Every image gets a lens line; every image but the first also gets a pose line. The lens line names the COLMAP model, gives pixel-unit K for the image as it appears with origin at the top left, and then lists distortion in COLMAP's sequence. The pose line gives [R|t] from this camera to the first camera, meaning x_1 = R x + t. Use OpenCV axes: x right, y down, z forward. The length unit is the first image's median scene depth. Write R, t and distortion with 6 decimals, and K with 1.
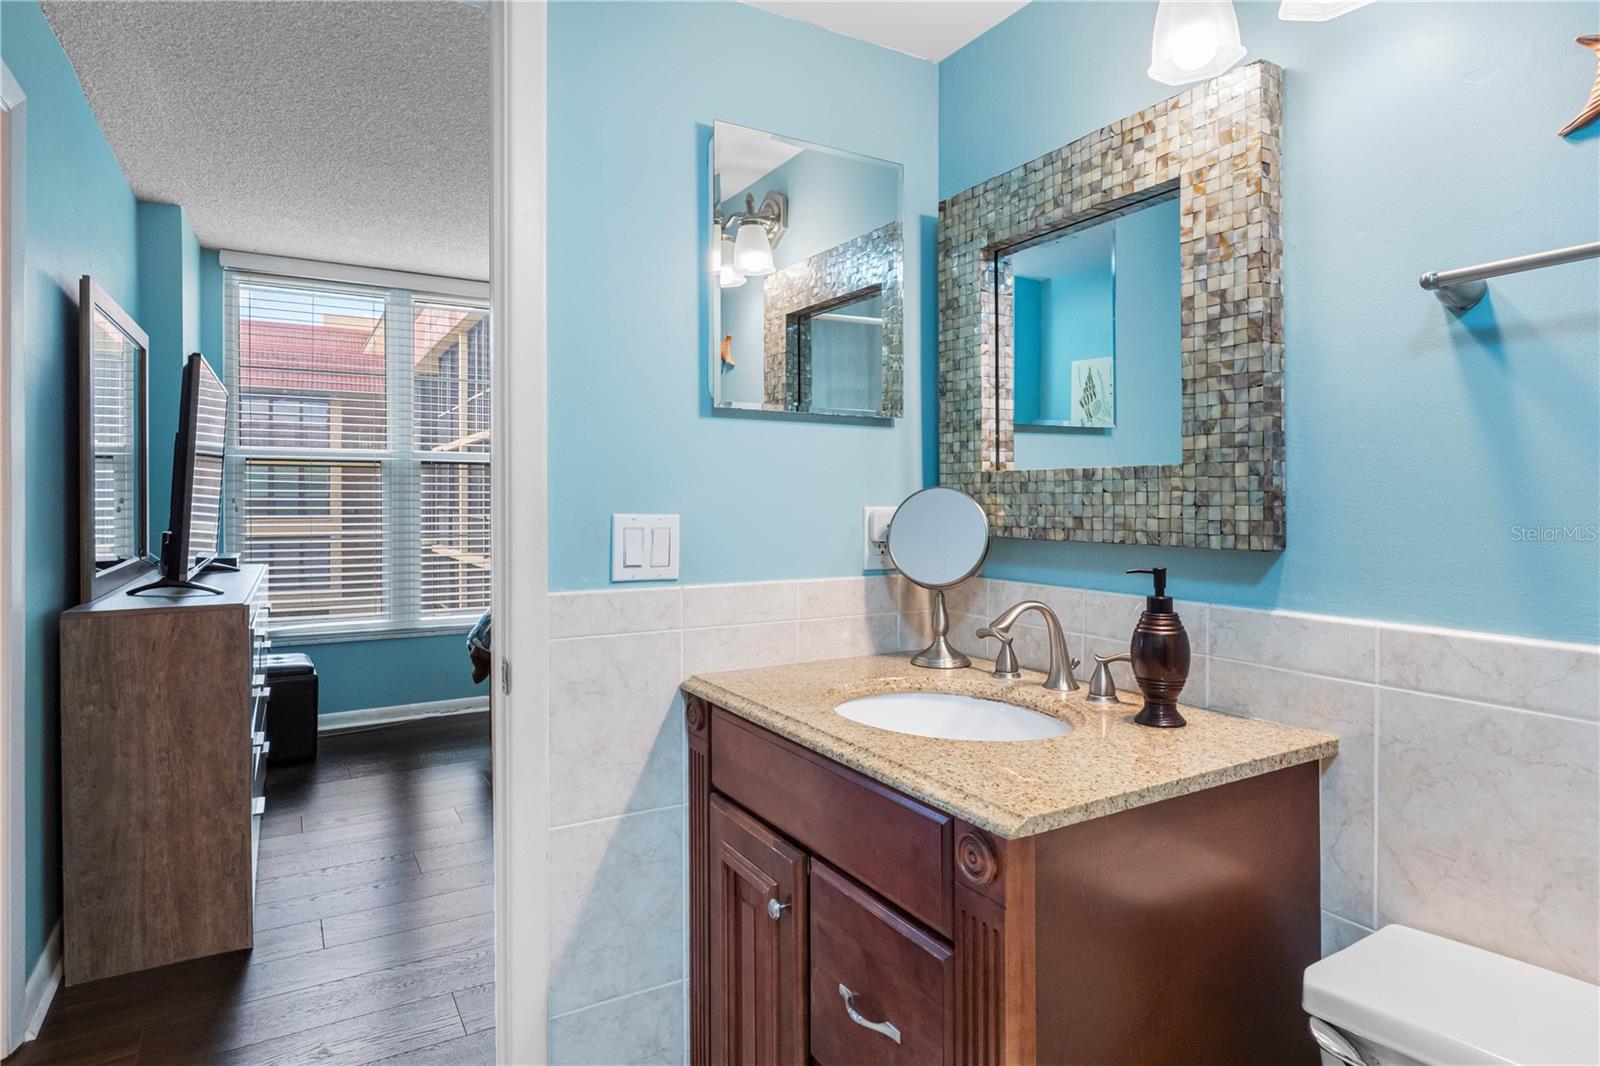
lens RADIAL K [[845.7, 0, 800.9], [0, 845.7, 505.6], [0, 0, 1]] dist [-0.008718, -0.000890]
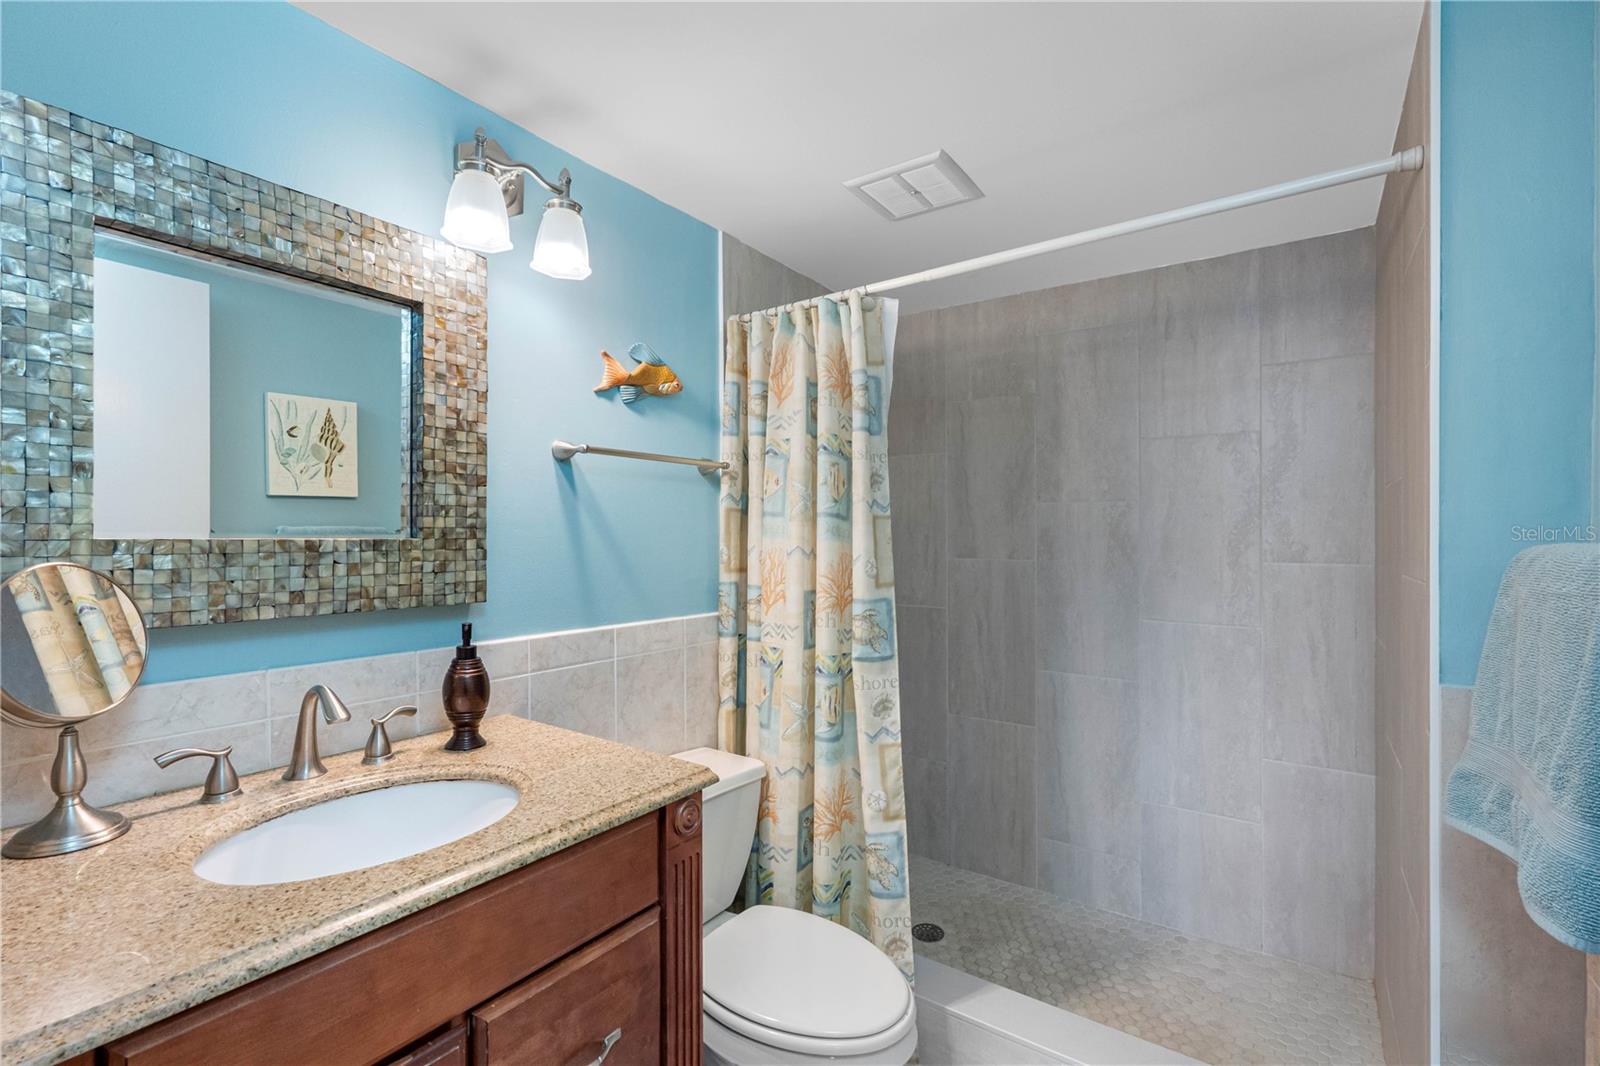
lens RADIAL K [[713.4, 0, 807.6], [0, 713.4, 533.1], [0, 0, 1]] dist [-0.003689, -0.000475]
pose [[-0.425165, -0.003192, 0.905110, -0.738603], [-0.001689, 0.999995, 0.002734, -0.063385], [-0.905114, -0.000366, -0.425168, 0.965517]]
